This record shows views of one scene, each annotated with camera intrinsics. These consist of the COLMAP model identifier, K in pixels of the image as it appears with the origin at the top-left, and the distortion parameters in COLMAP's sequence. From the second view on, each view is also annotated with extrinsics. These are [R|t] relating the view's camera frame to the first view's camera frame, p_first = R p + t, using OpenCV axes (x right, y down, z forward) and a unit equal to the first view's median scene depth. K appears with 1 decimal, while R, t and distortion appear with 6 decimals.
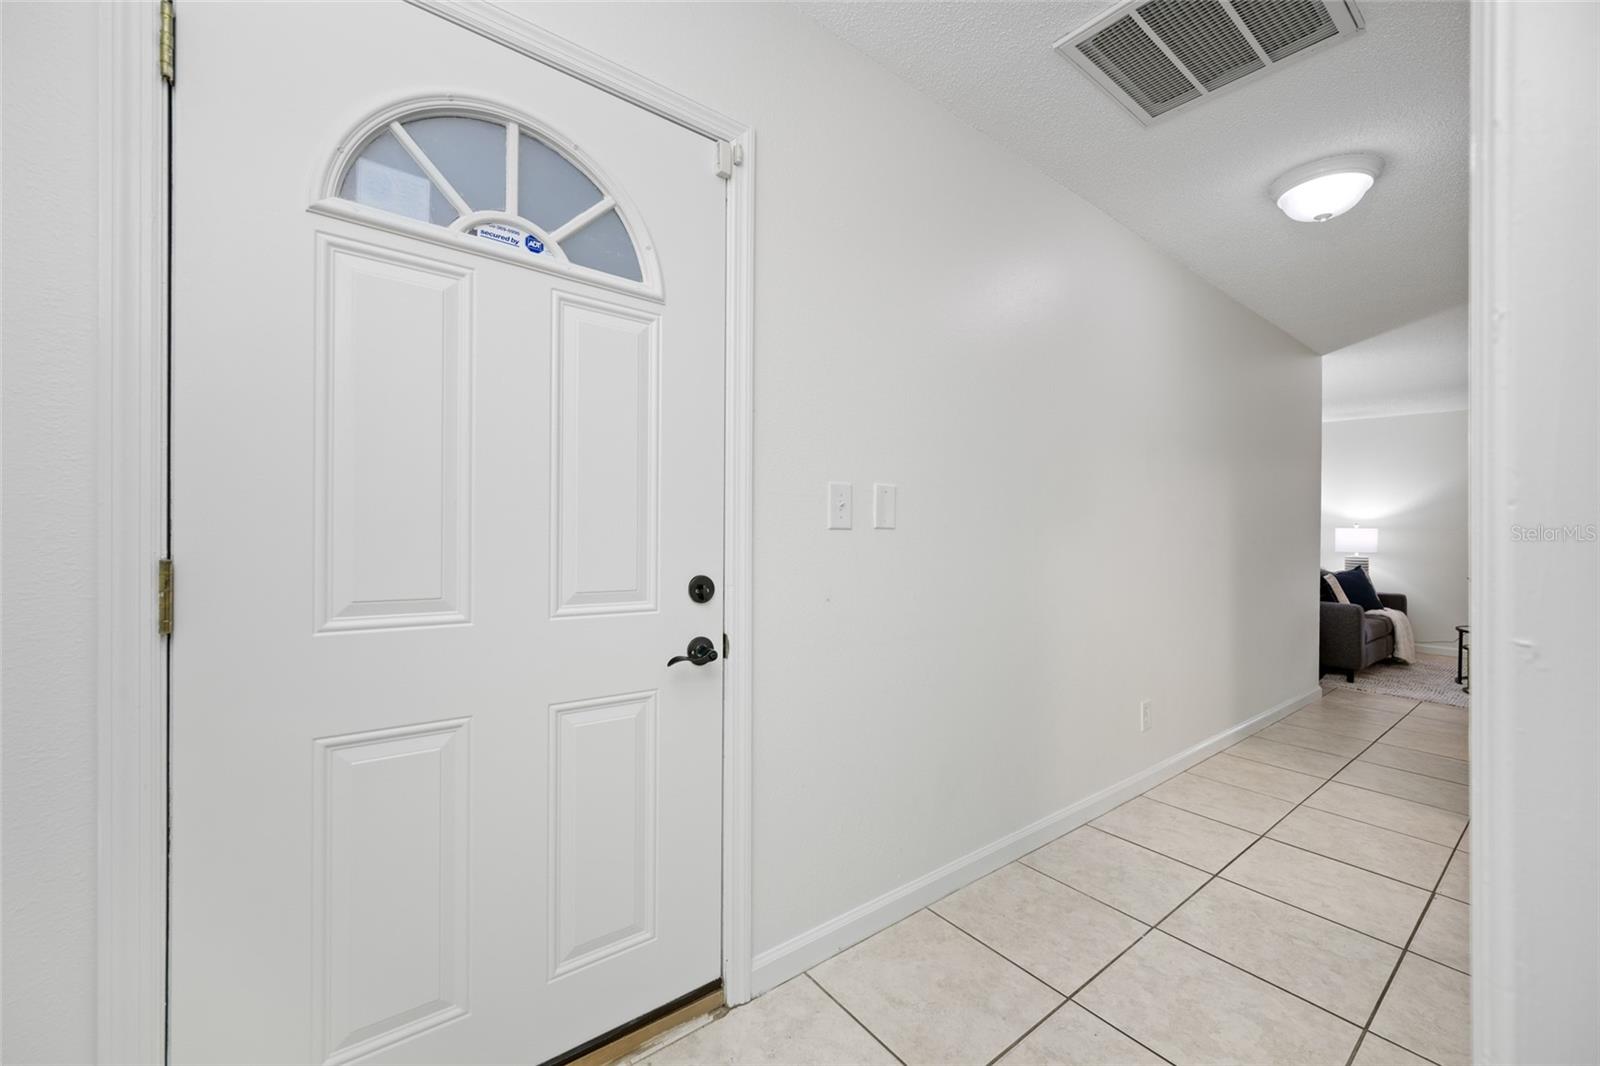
lens RADIAL K [[632.8, 0, 804.2], [0, 632.8, 526.8], [0, 0, 1]] dist [-0.000960, 0.000953]
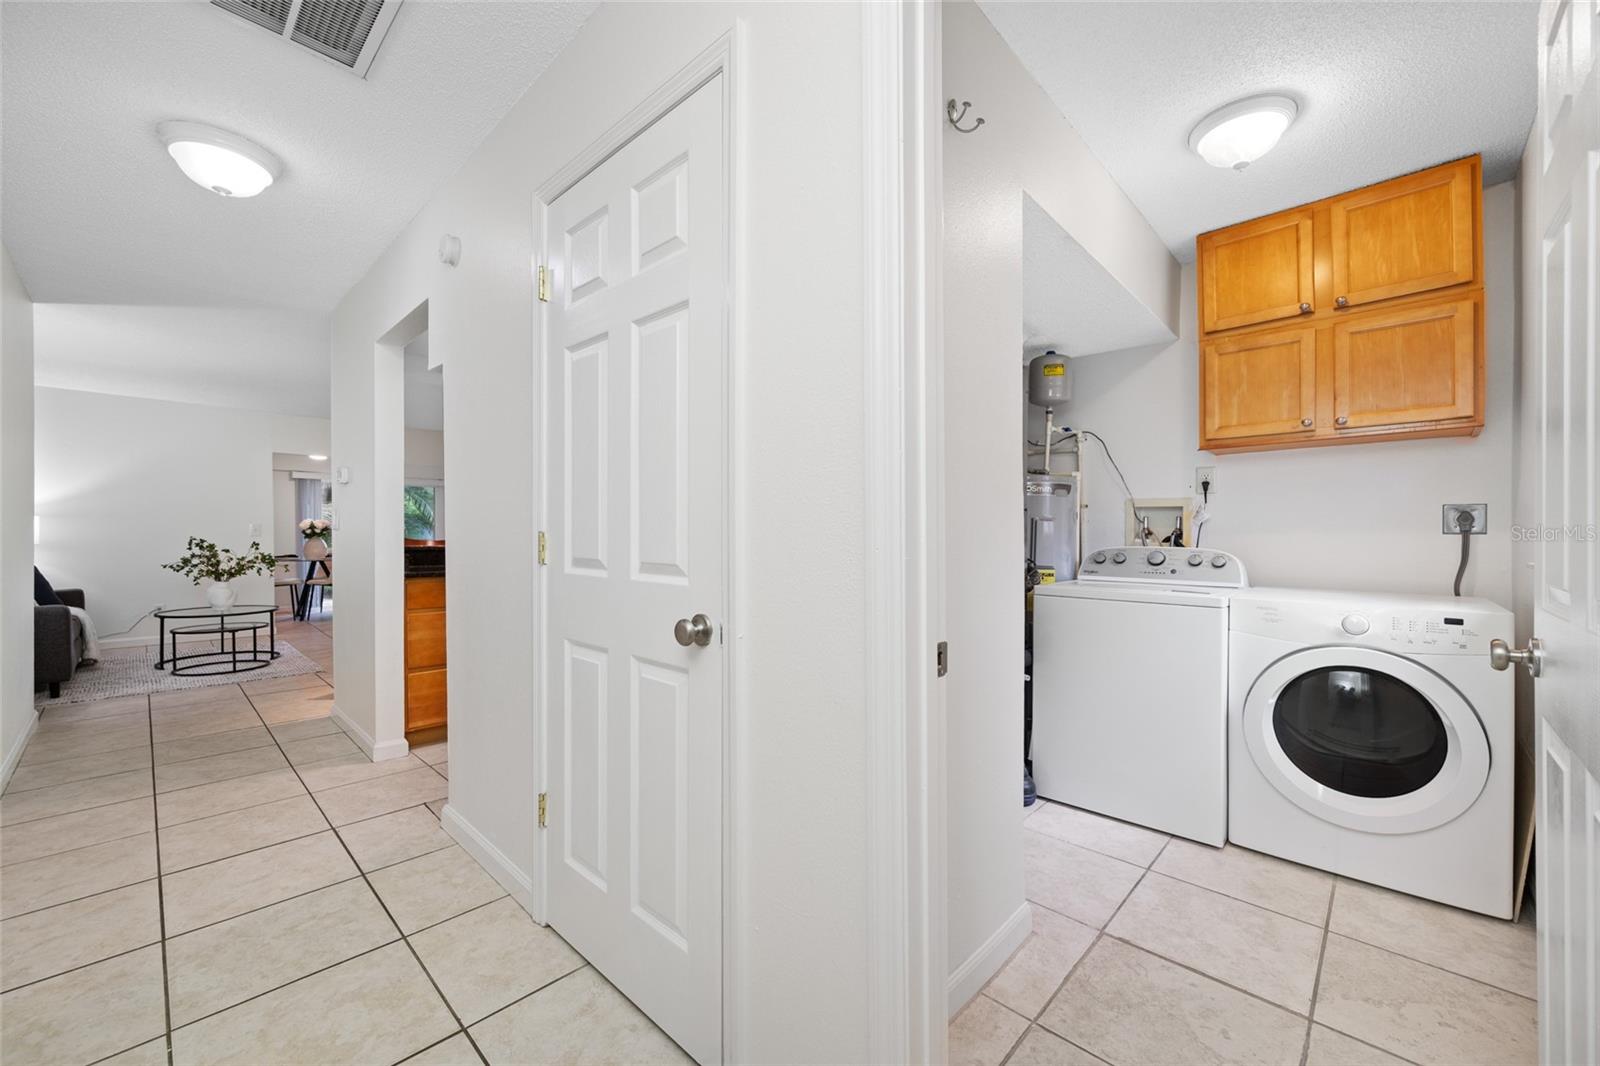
lens RADIAL K [[632.8, 0, 805.1], [0, 632.8, 526.2], [0, 0, 1]] dist [-0.000960, 0.000953]
pose [[-0.150164, -0.009128, 0.988619, -0.237317], [-0.010707, 0.999914, 0.007606, -0.002614], [-0.988603, -0.009443, -0.150249, 0.252339]]
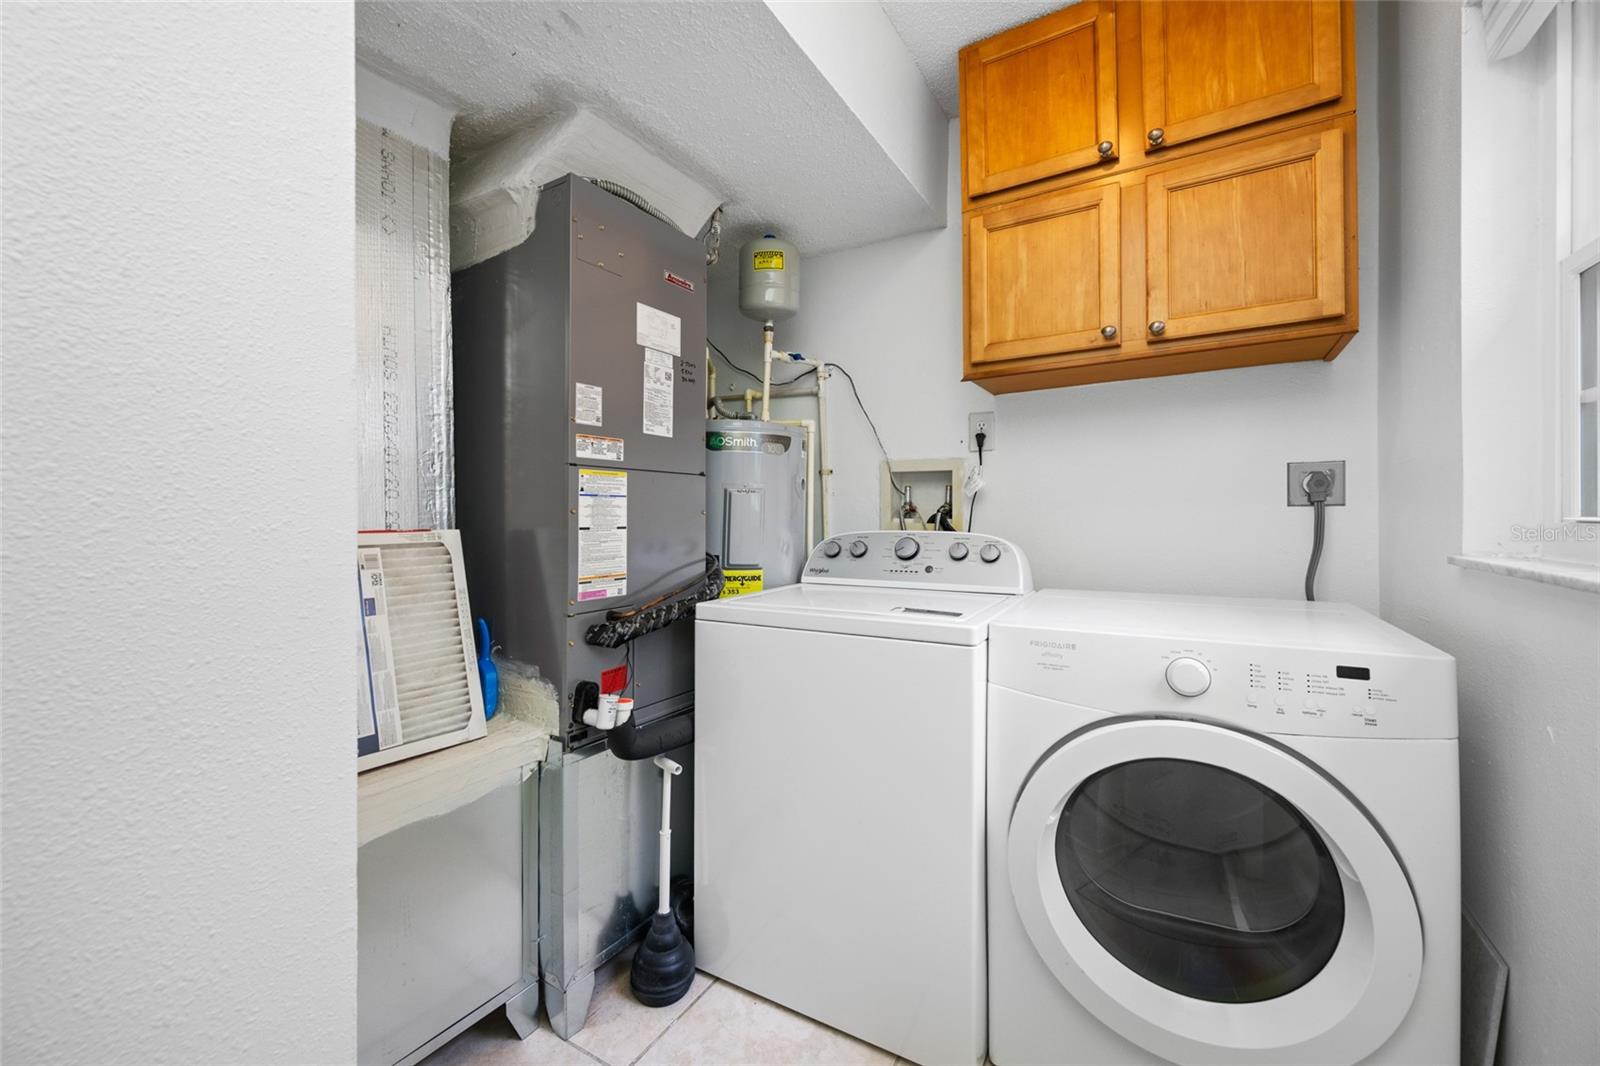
lens RADIAL K [[632.8, 0, 797.5], [0, 632.8, 512.2], [0, 0, 1]] dist [-0.000960, 0.000953]
pose [[-0.347142, -0.015316, 0.937688, 0.975809], [-0.001731, 0.999875, 0.015691, 0.014781], [-0.937811, 0.003824, -0.347125, -1.077833]]
